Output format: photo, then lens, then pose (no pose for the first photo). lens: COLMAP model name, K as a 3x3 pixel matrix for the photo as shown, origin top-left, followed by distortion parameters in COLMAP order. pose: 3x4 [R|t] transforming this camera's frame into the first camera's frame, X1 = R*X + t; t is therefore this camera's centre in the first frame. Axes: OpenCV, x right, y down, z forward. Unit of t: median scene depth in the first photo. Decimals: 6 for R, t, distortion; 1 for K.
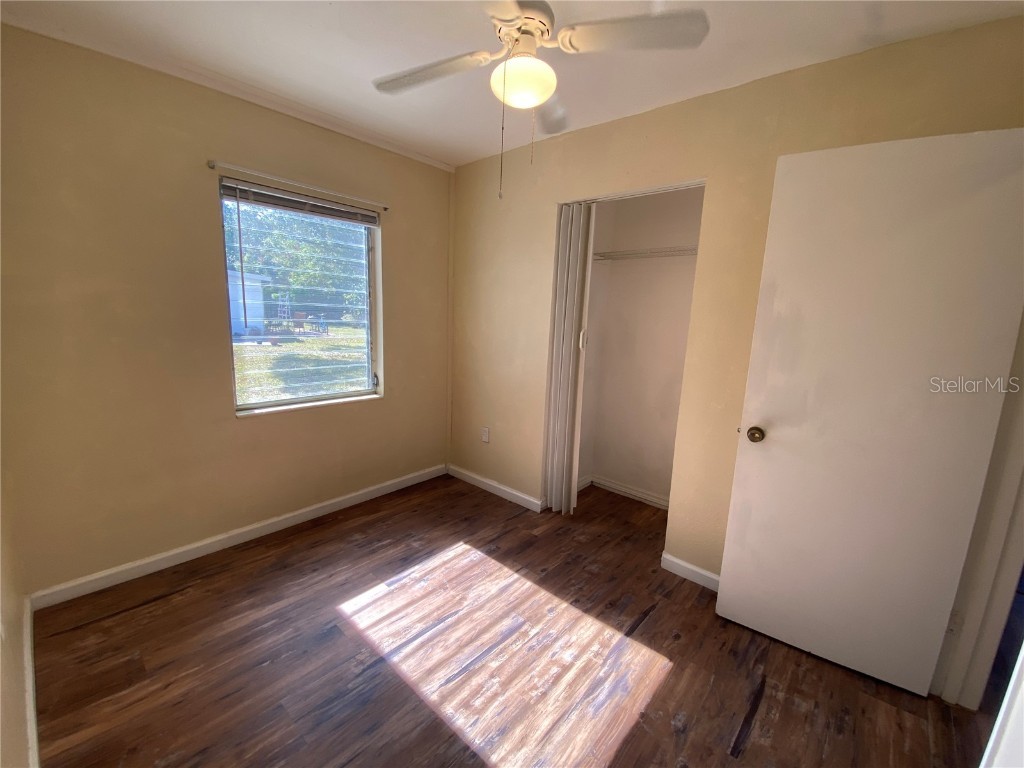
lens RADIAL K [[416.6, 0, 512.8], [0, 416.6, 386.6], [0, 0, 1]] dist [0.003363, -0.012497]
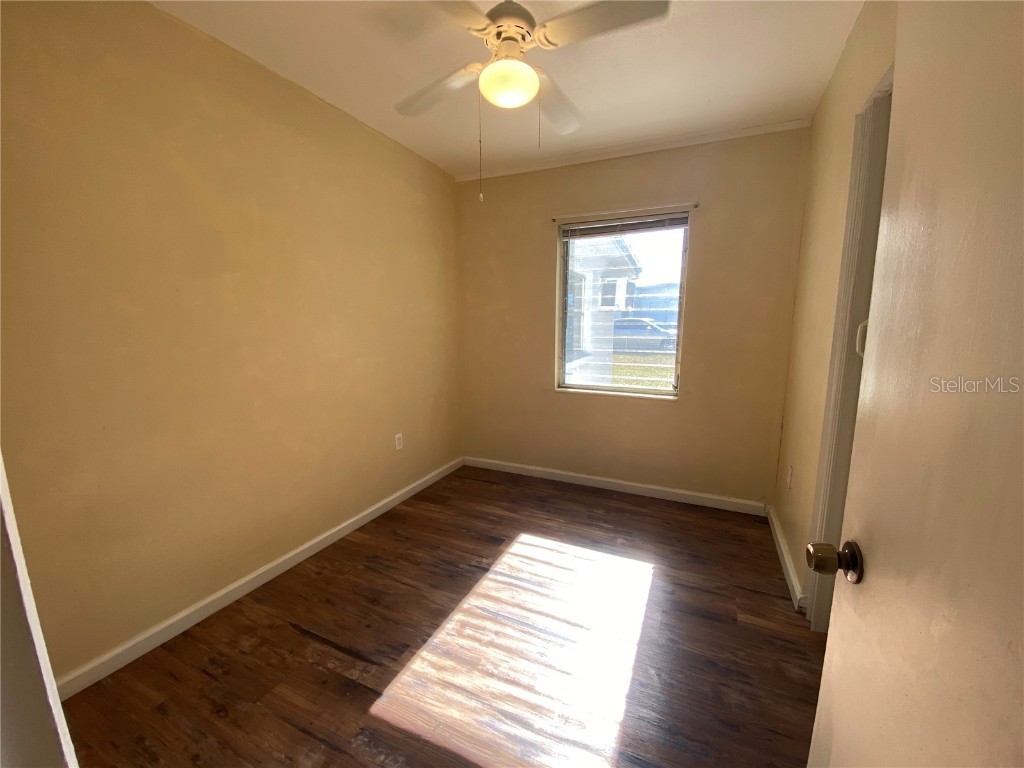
lens RADIAL K [[416.6, 0, 513.2], [0, 416.6, 384.1], [0, 0, 1]] dist [0.003363, -0.012497]
pose [[0.285938, 0.116387, -0.951154, 0.897542], [-0.165533, 0.983674, 0.070603, -0.027443], [0.943842, 0.137259, 0.300535, 0.607902]]
